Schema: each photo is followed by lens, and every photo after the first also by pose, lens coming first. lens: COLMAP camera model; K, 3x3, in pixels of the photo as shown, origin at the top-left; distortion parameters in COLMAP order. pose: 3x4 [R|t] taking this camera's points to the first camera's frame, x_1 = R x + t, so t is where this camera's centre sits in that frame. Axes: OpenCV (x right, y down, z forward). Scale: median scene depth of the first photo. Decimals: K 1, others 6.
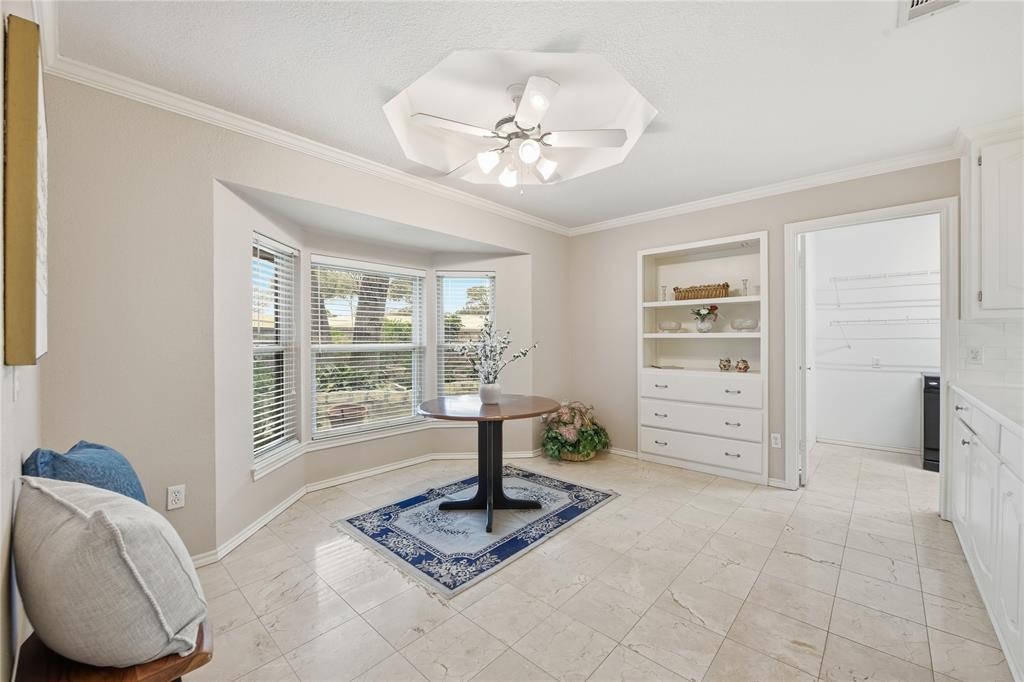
lens RADIAL K [[409.8, 0, 520.5], [0, 409.8, 342.5], [0, 0, 1]] dist [-0.015119, 0.000845]
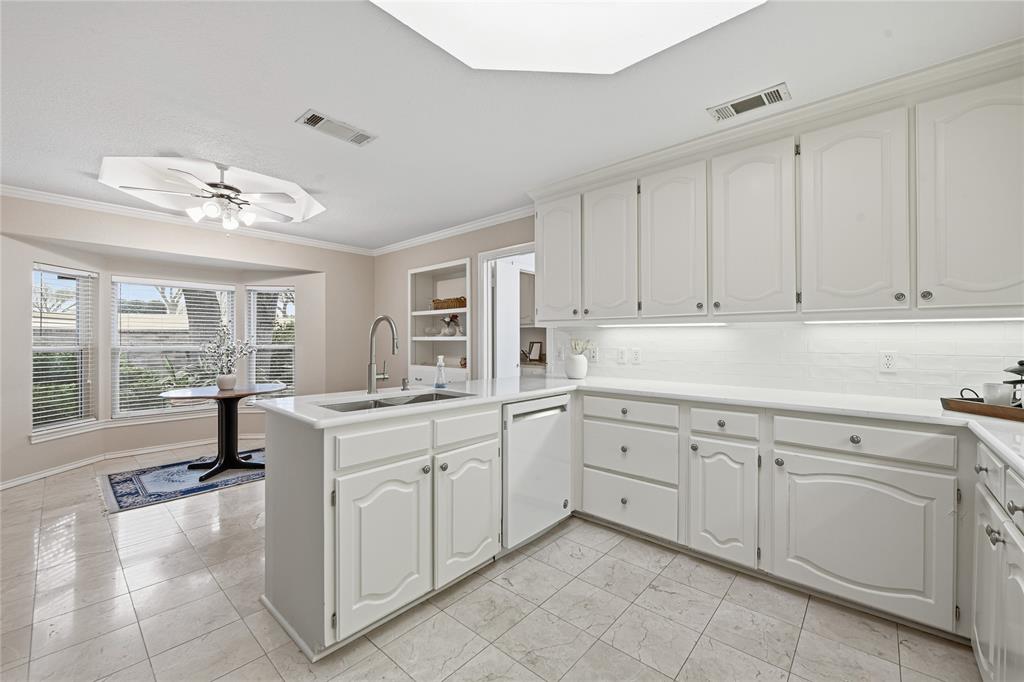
lens RADIAL K [[409.8, 0, 522.3], [0, 409.8, 340.4], [0, 0, 1]] dist [-0.015119, 0.000845]
pose [[0.999802, 0.002612, 0.019750, 0.758504], [-0.002486, 0.999977, -0.006362, -0.004525], [-0.019766, 0.006311, 0.999785, -0.305712]]
